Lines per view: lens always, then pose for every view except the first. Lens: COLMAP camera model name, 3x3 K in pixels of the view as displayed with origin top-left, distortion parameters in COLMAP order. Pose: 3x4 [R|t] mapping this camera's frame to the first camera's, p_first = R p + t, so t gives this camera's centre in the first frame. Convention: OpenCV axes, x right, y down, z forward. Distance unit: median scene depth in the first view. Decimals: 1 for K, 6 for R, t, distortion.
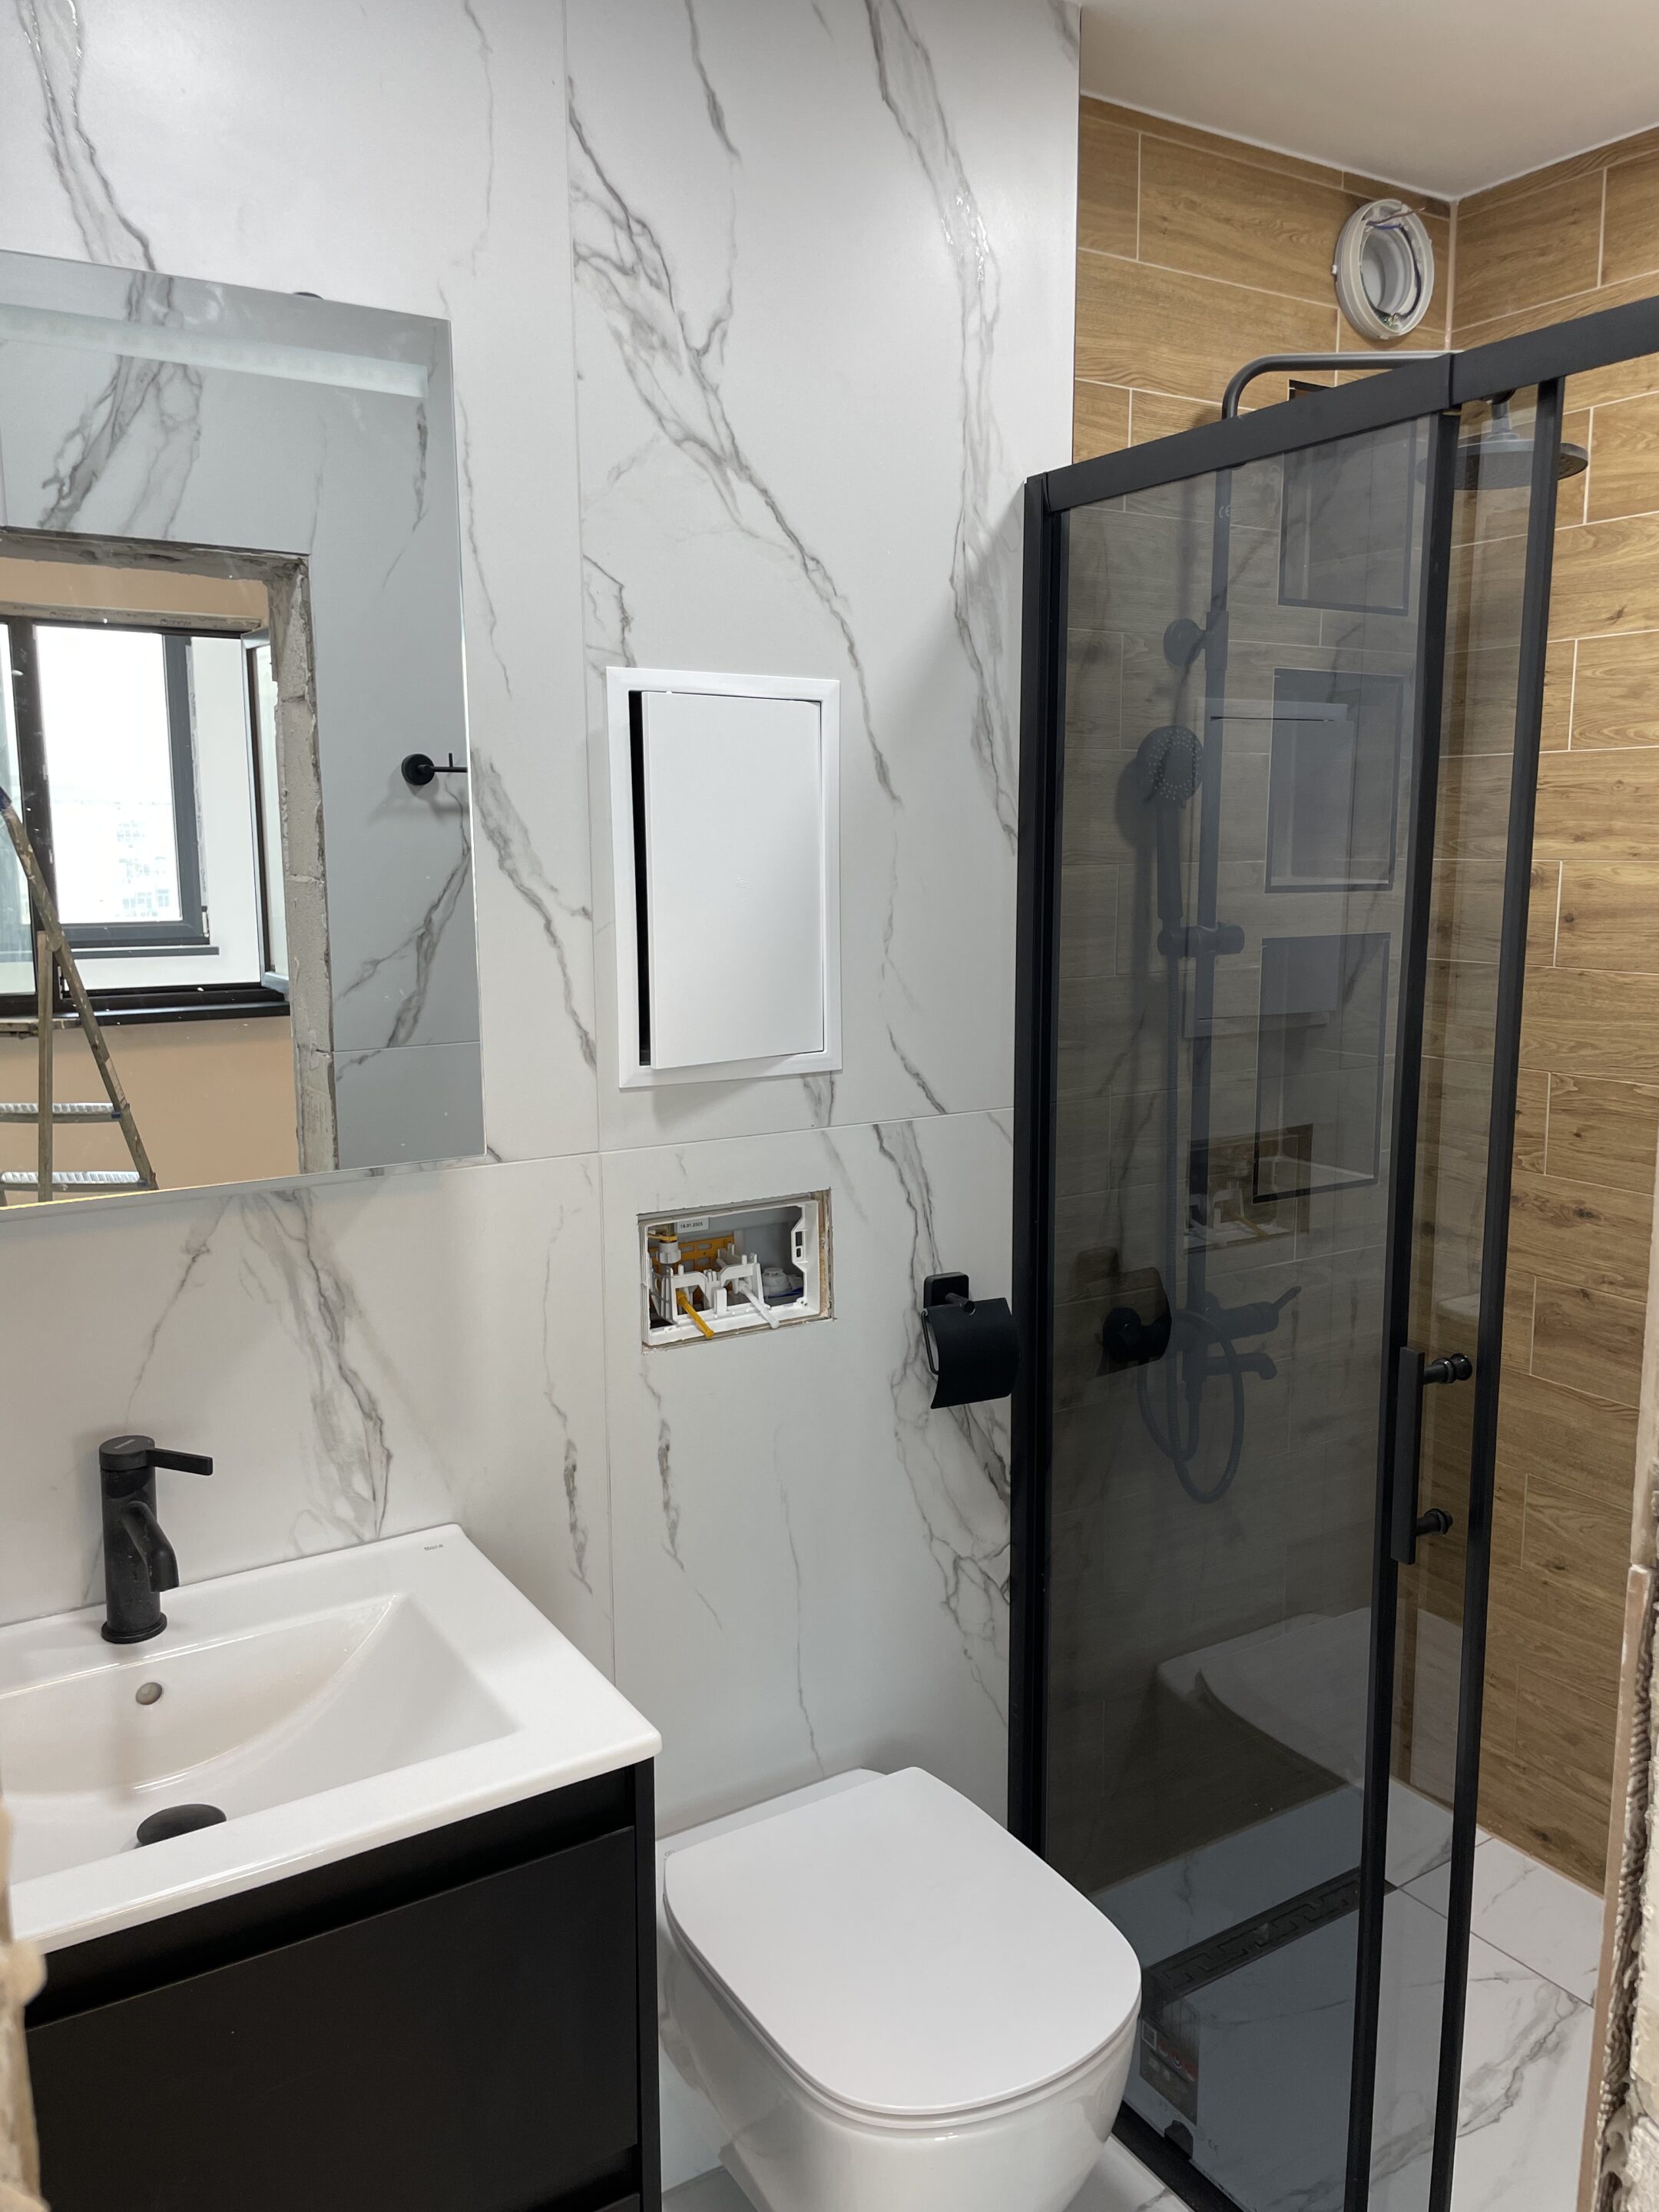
lens RADIAL K [[1666.3, 0, 837.3], [0, 1666.3, 1093.2], [0, 0, 1]] dist [0.091641, -0.124477]
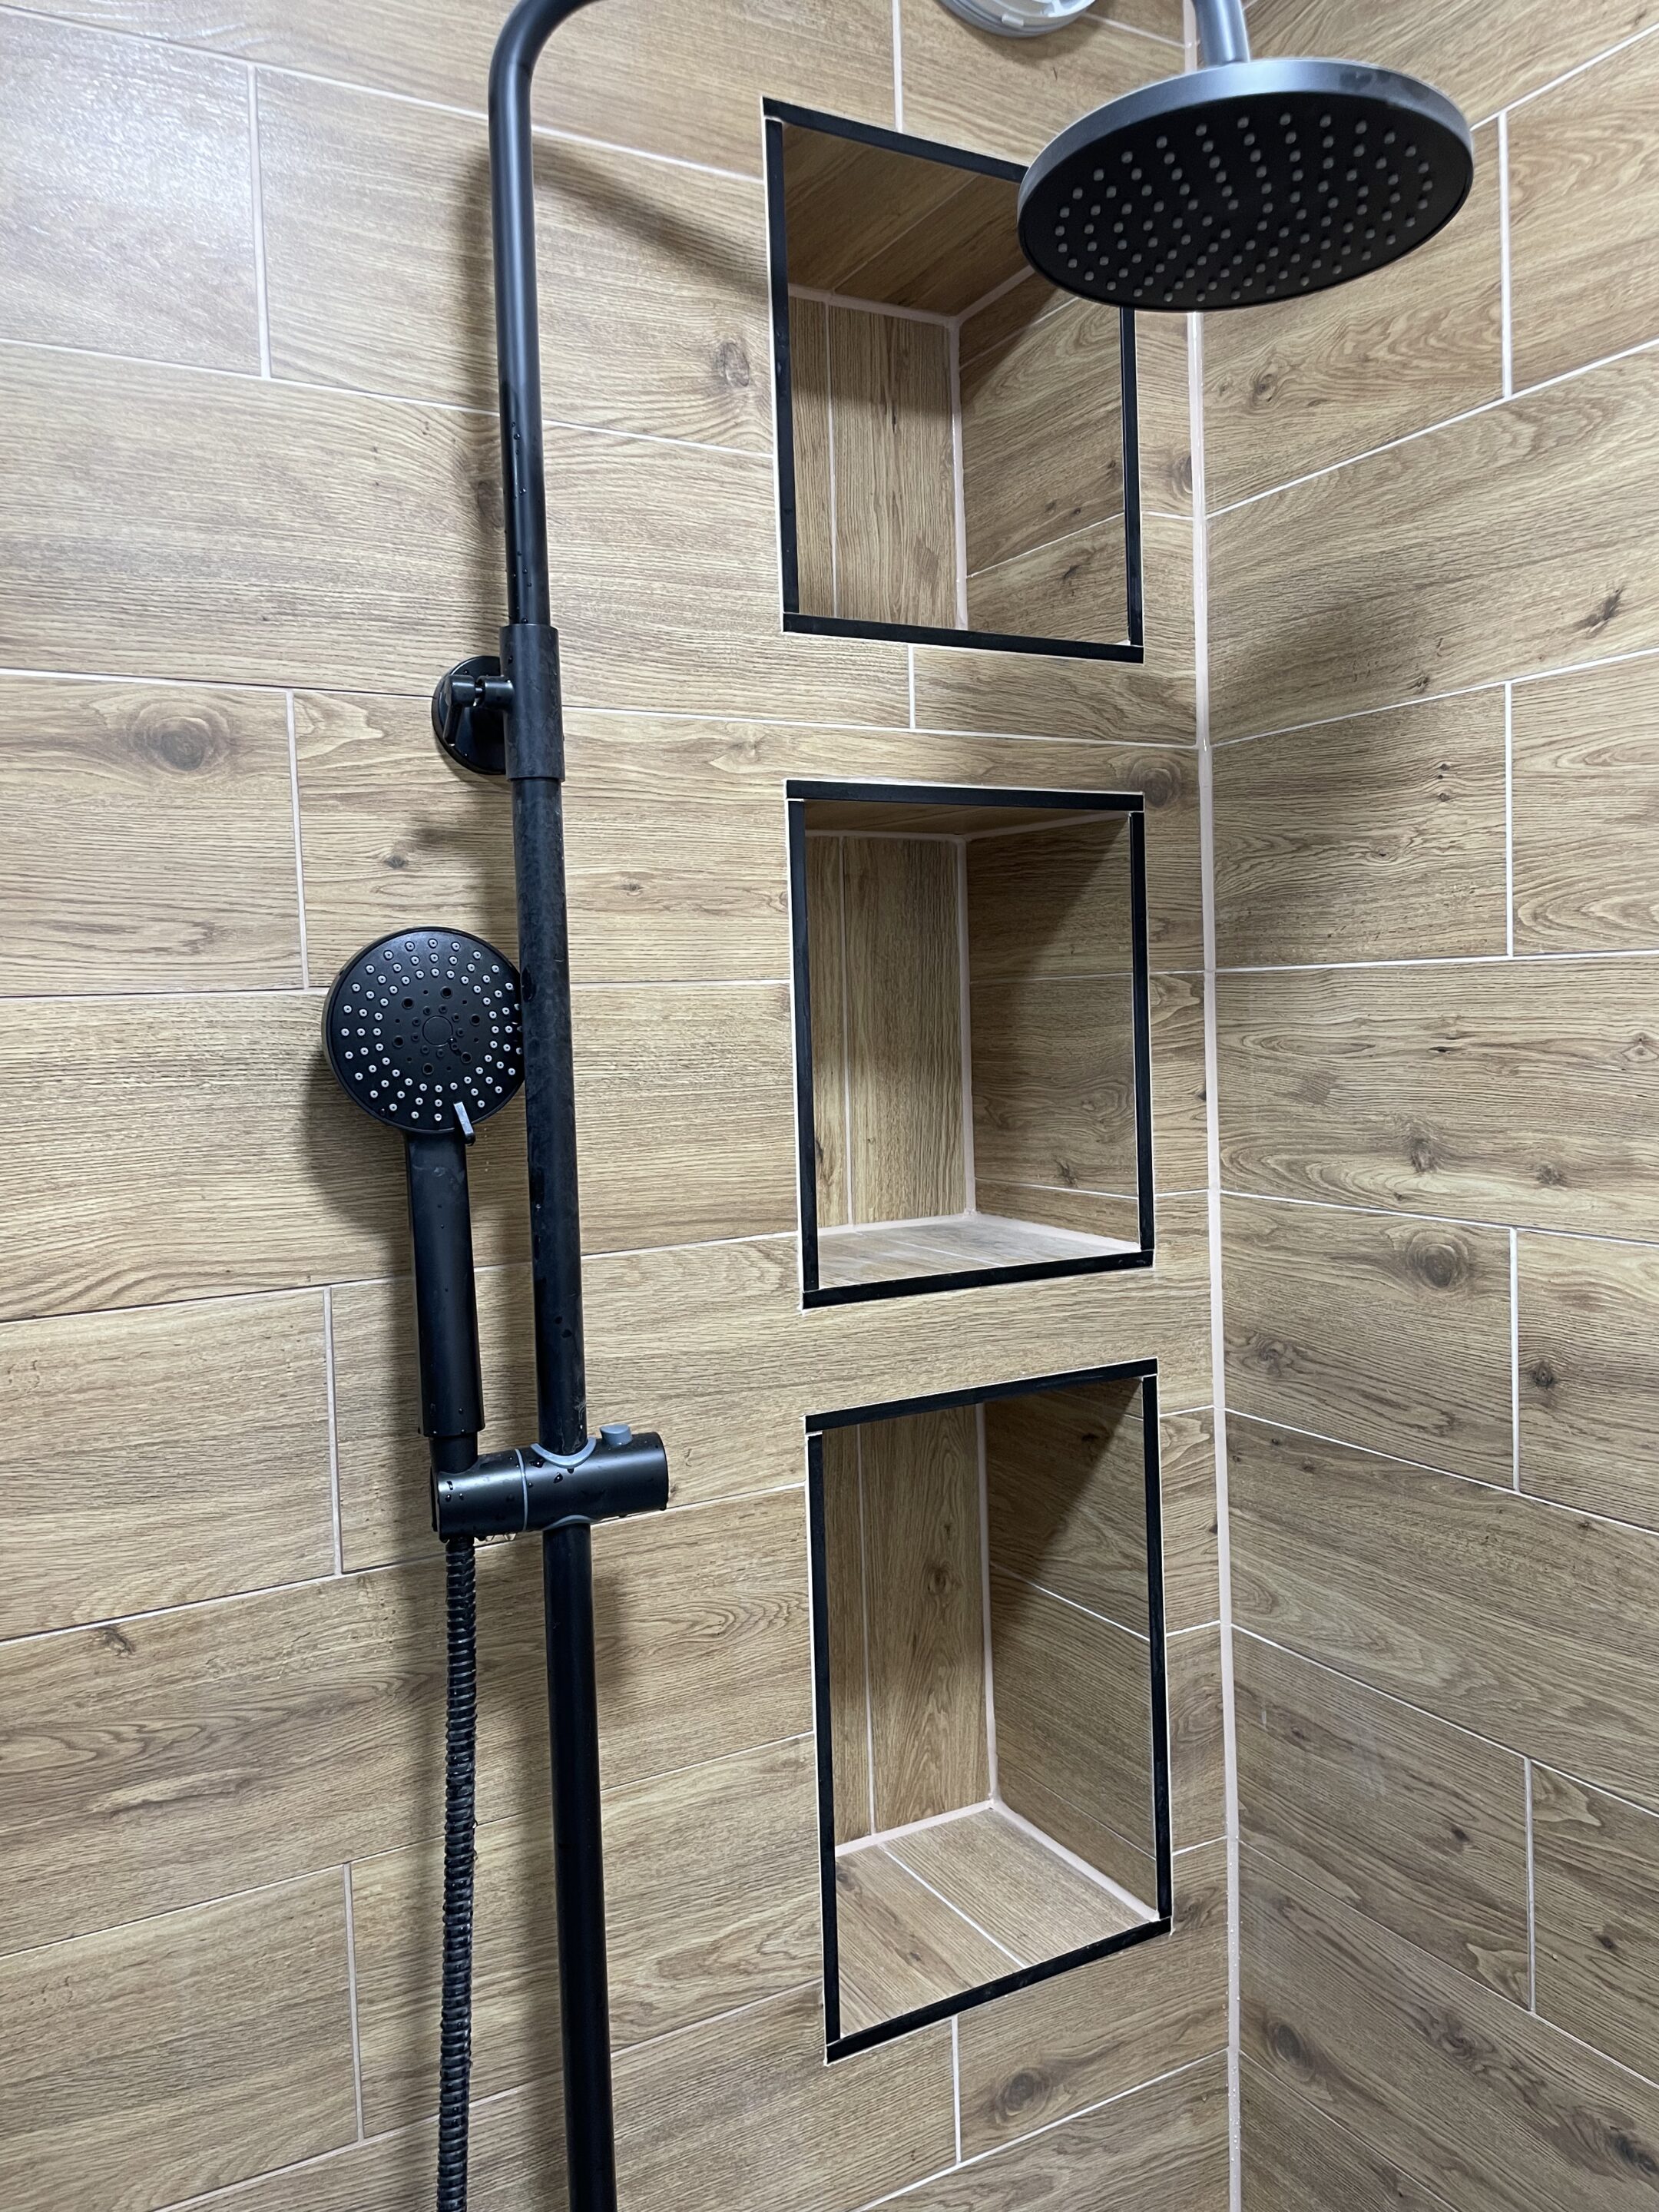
lens RADIAL K [[1666.3, 0, 837.3], [0, 1666.3, 1093.2], [0, 0, 1]] dist [0.091641, -0.124477]
pose [[0.998732, -0.027175, -0.042375, 0.291674], [0.022836, 0.994753, -0.099729, -0.135426], [0.044863, 0.098635, 0.994112, 0.603510]]
